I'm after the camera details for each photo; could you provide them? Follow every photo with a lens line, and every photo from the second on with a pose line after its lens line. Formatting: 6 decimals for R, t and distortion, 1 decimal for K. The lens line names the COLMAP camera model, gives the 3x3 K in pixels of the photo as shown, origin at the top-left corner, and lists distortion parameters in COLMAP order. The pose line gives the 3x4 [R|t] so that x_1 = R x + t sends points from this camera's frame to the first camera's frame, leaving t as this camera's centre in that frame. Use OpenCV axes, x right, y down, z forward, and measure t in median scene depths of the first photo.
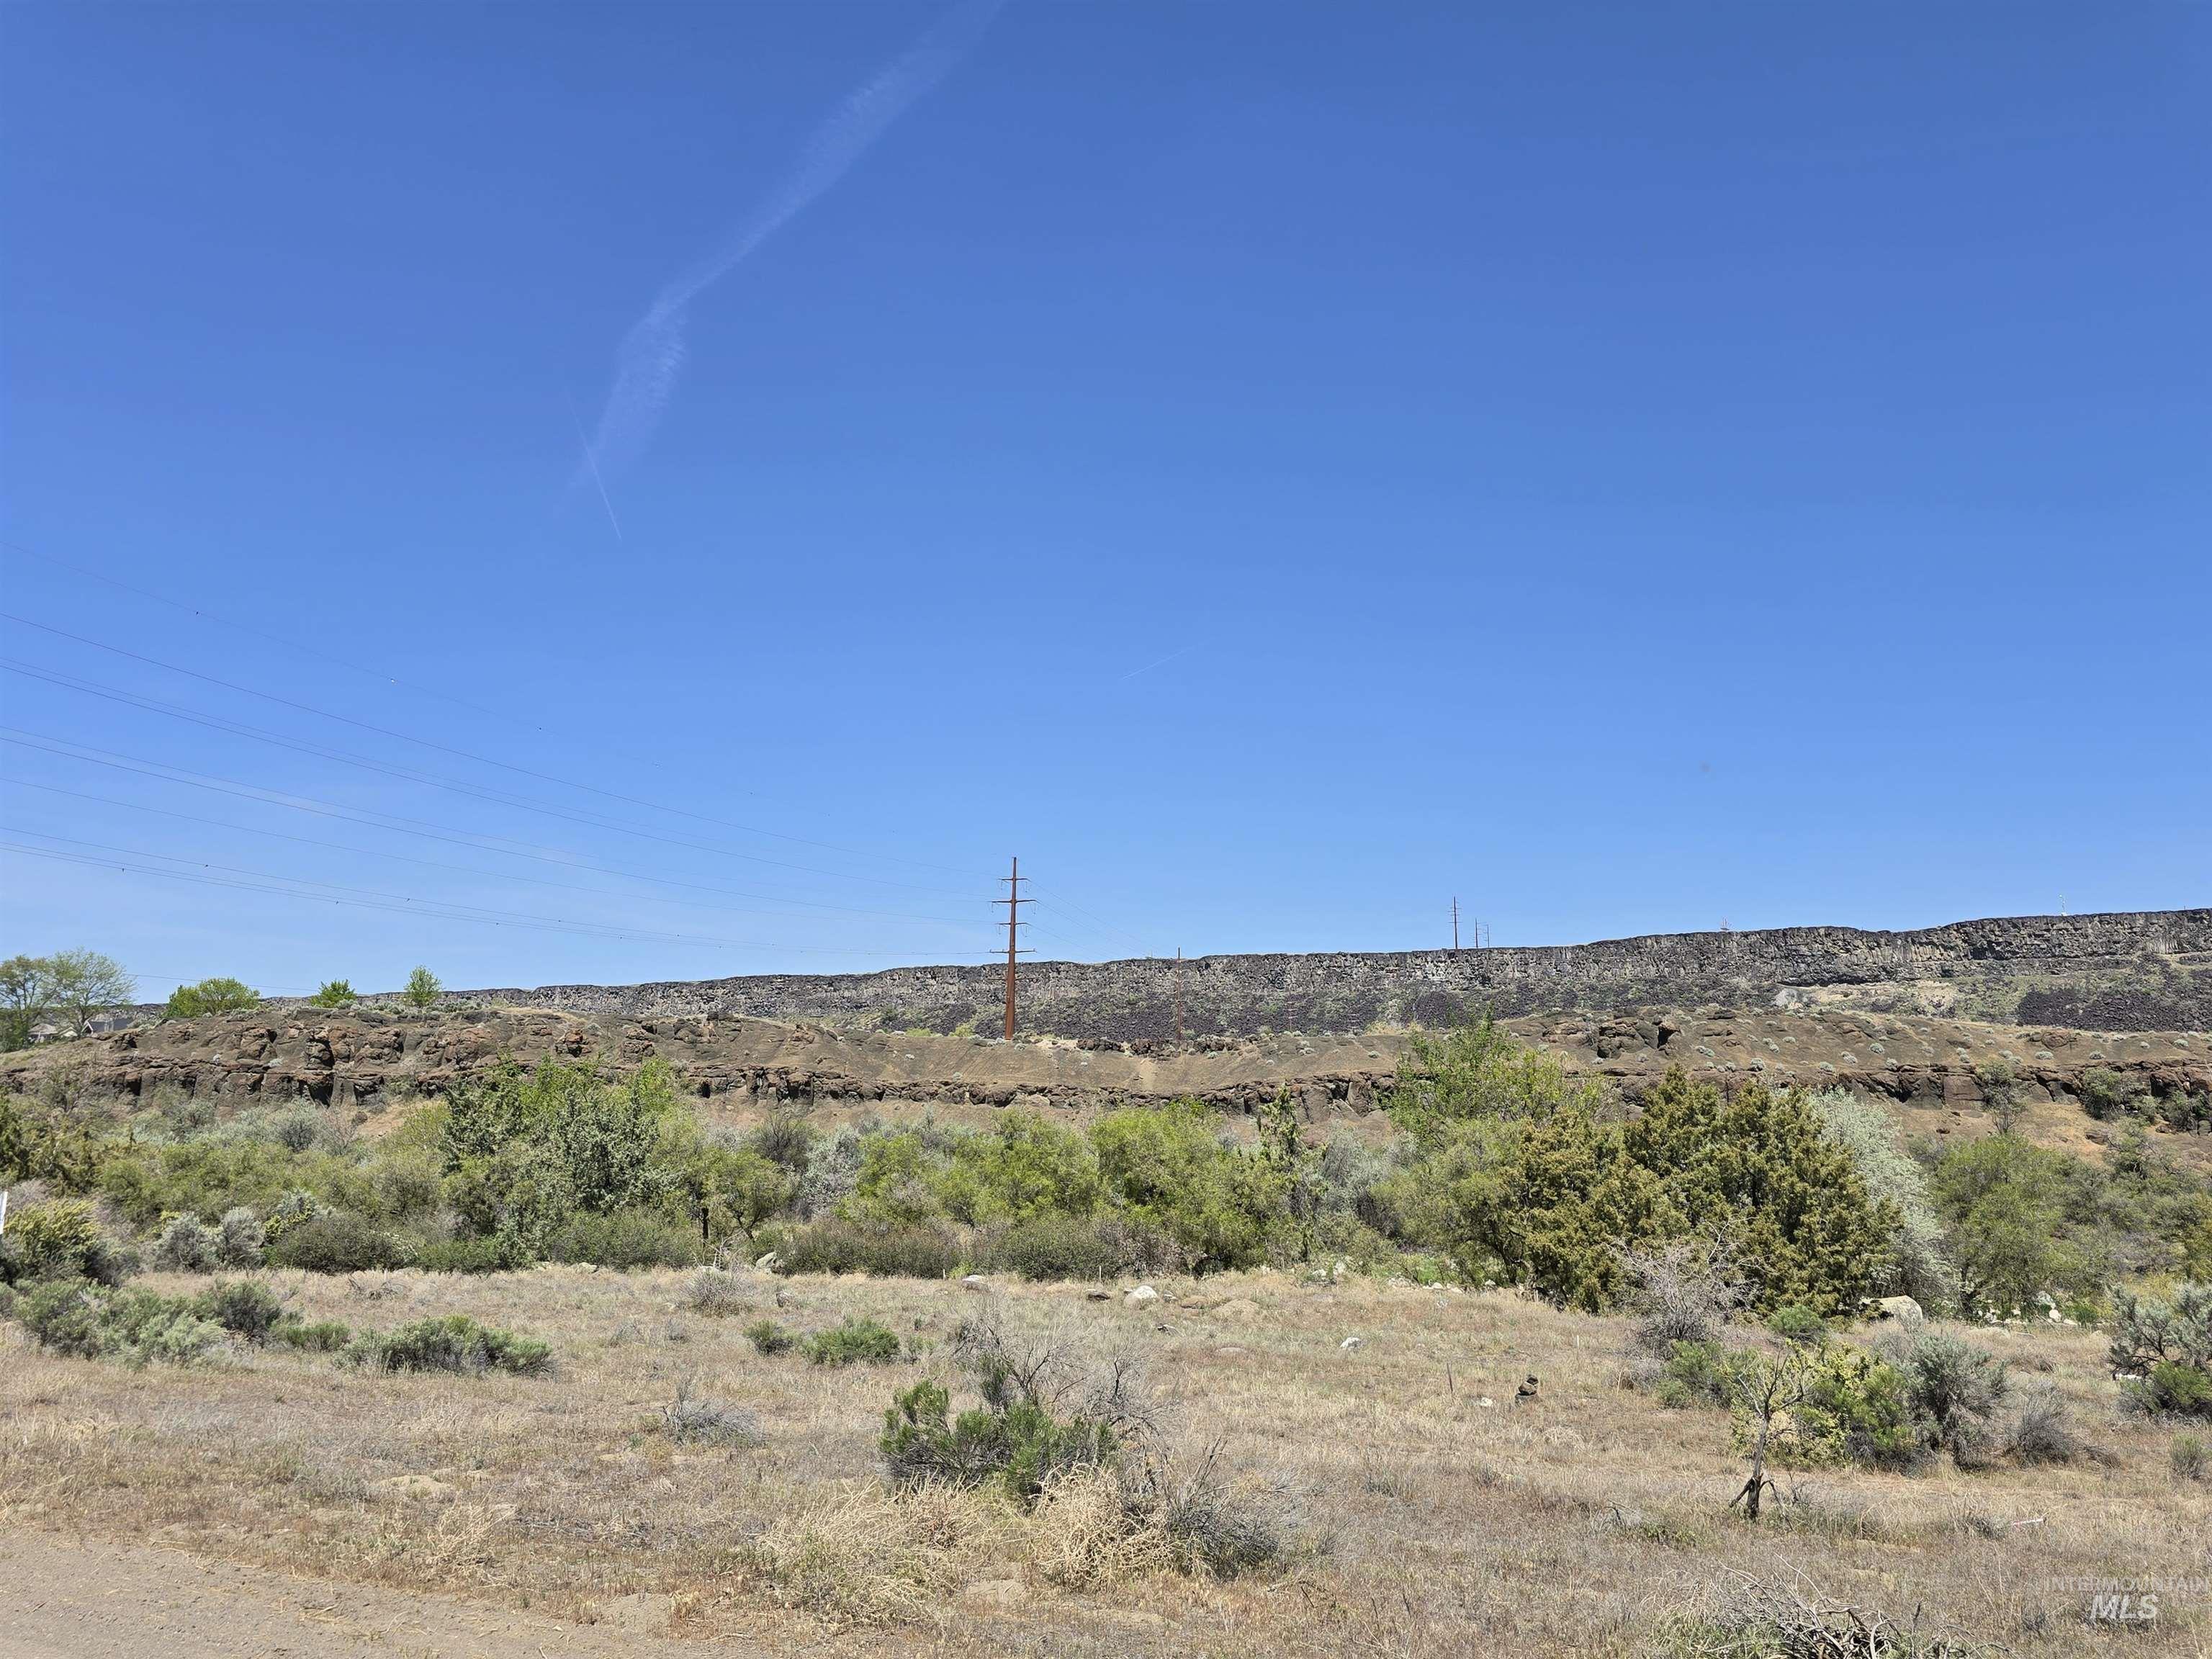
lens RADIAL K [[1572.8, 0, 1088.6], [0, 1572.8, 805.5], [0, 0, 1]] dist [0.071141, -0.069228]
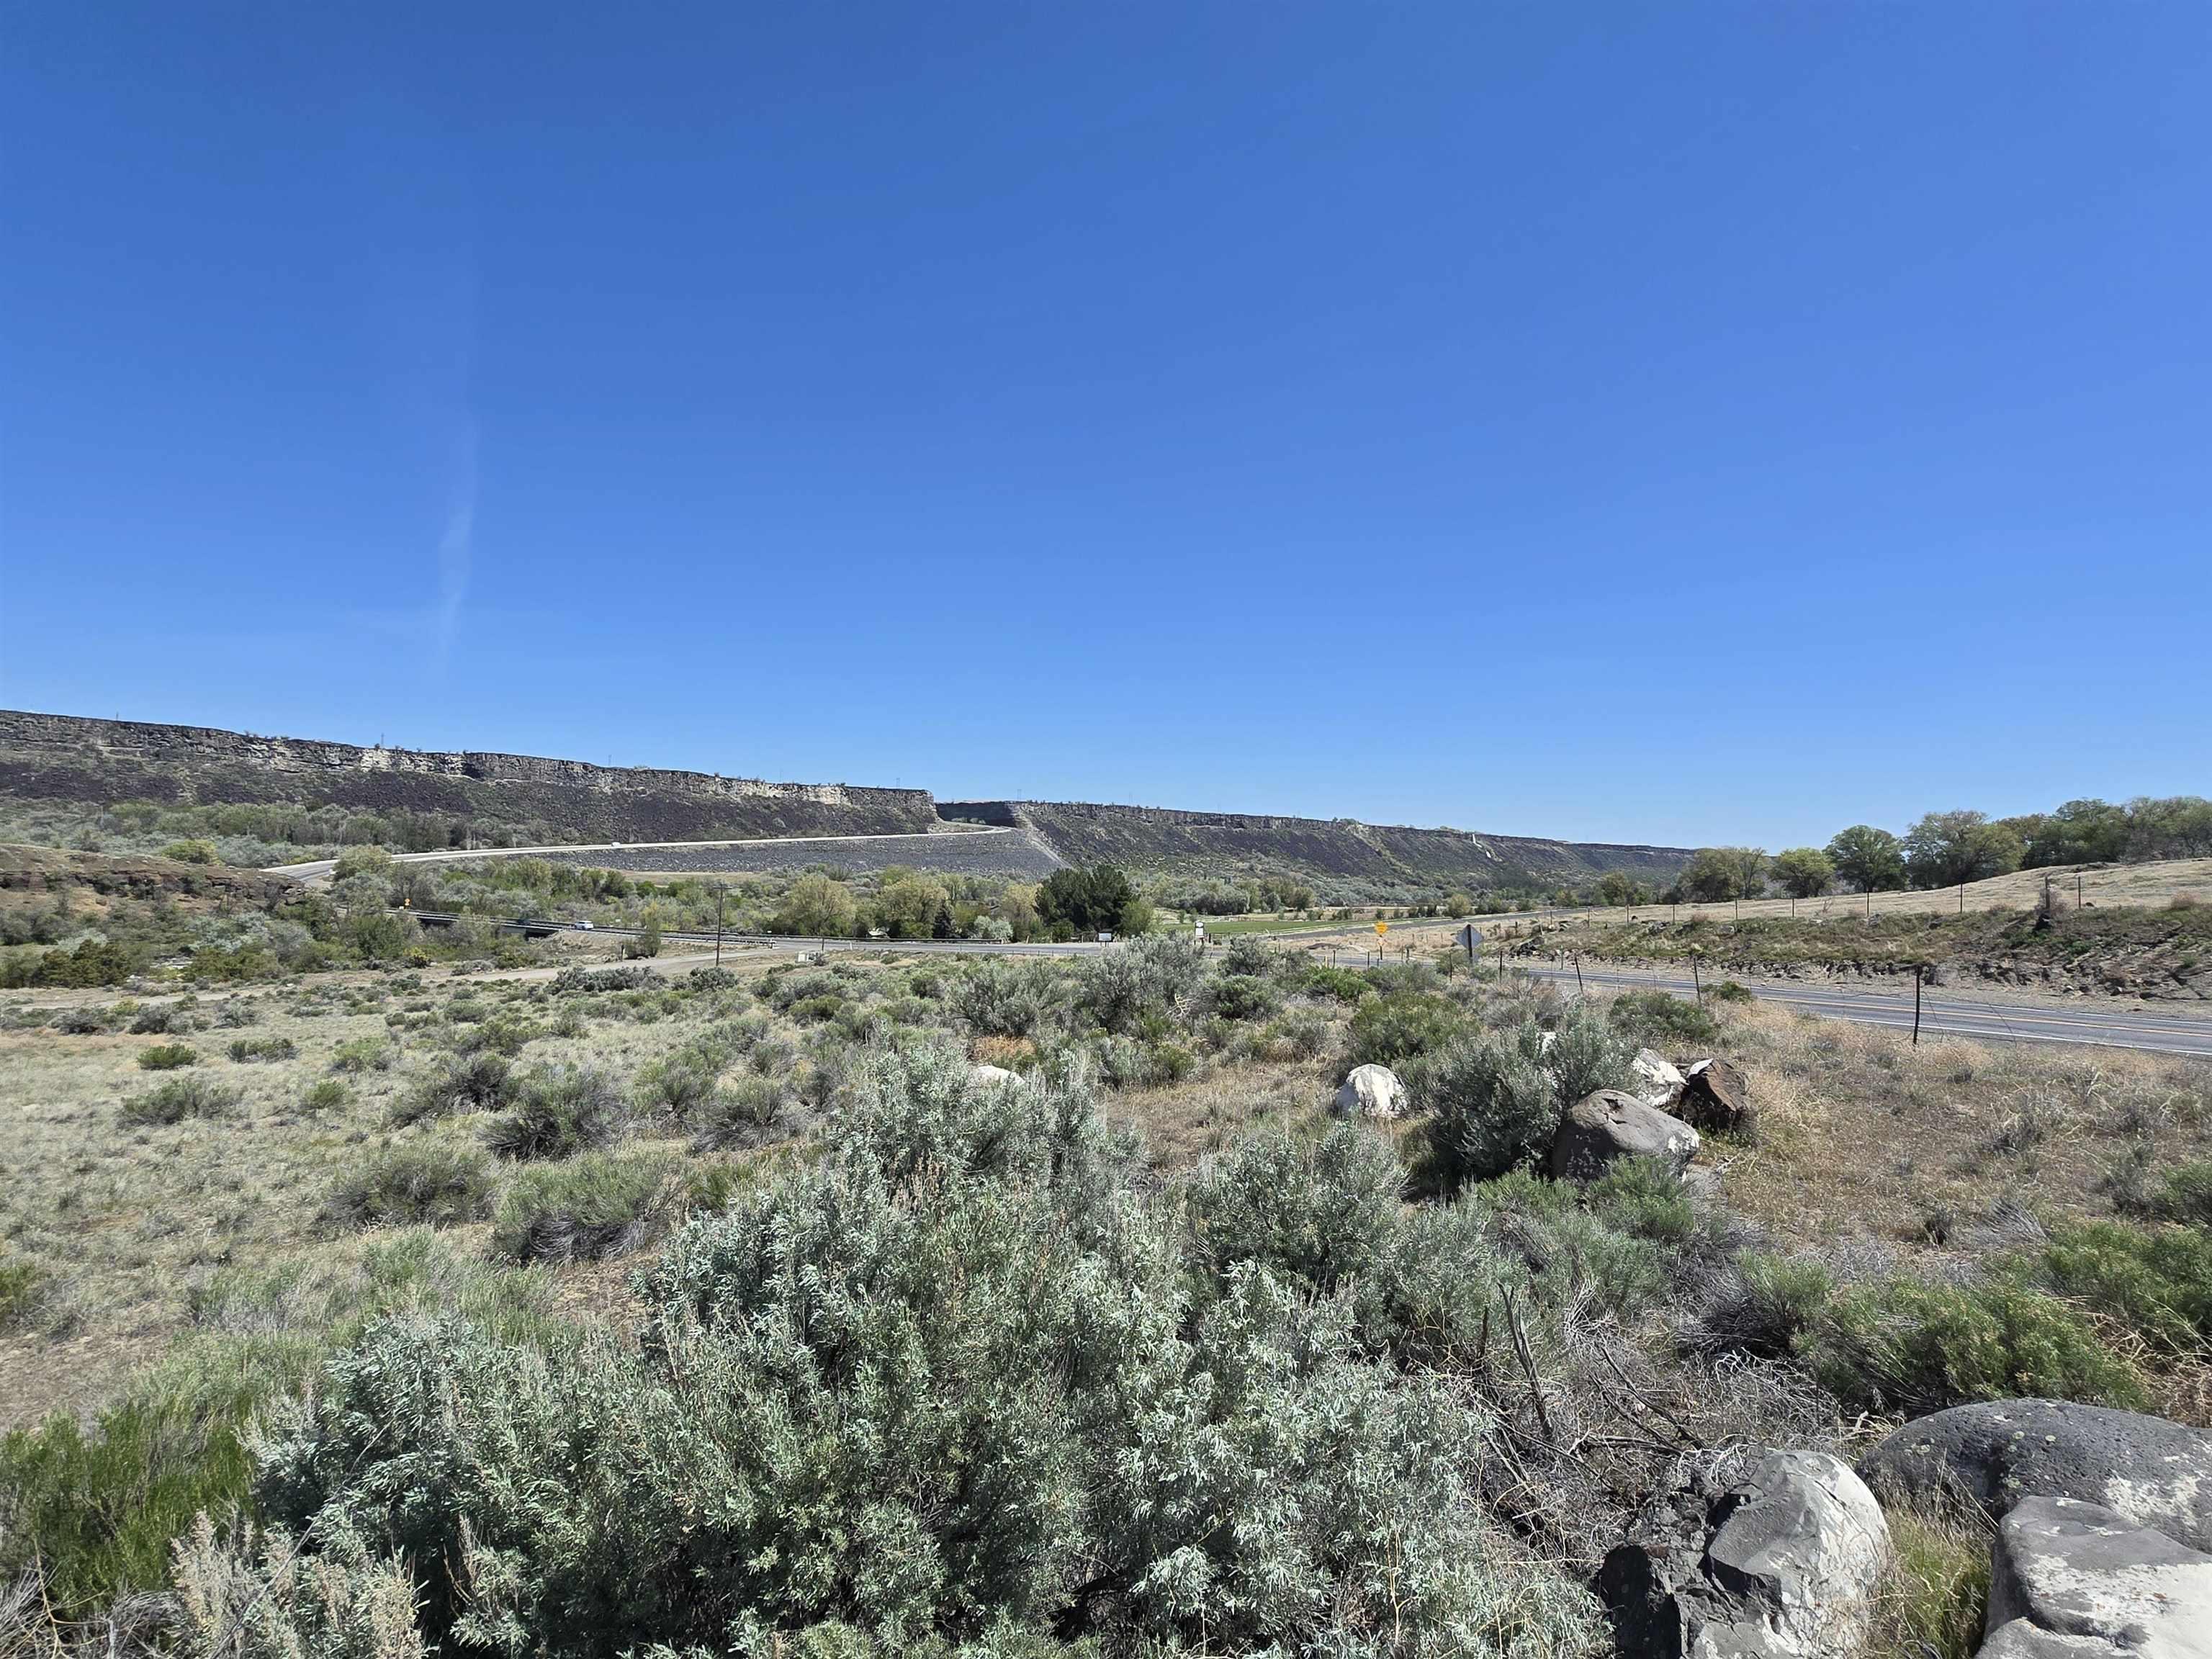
lens RADIAL K [[1100.2, 0, 1096.6], [0, 1100.2, 800.4], [0, 0, 1]] dist [-0.000573, -0.001916]
pose [[0.206250, 0.049183, 0.977263, -0.187117], [-0.231885, 0.972743, -0.000016, -0.084501], [-0.950626, -0.226609, 0.212033, -0.184136]]
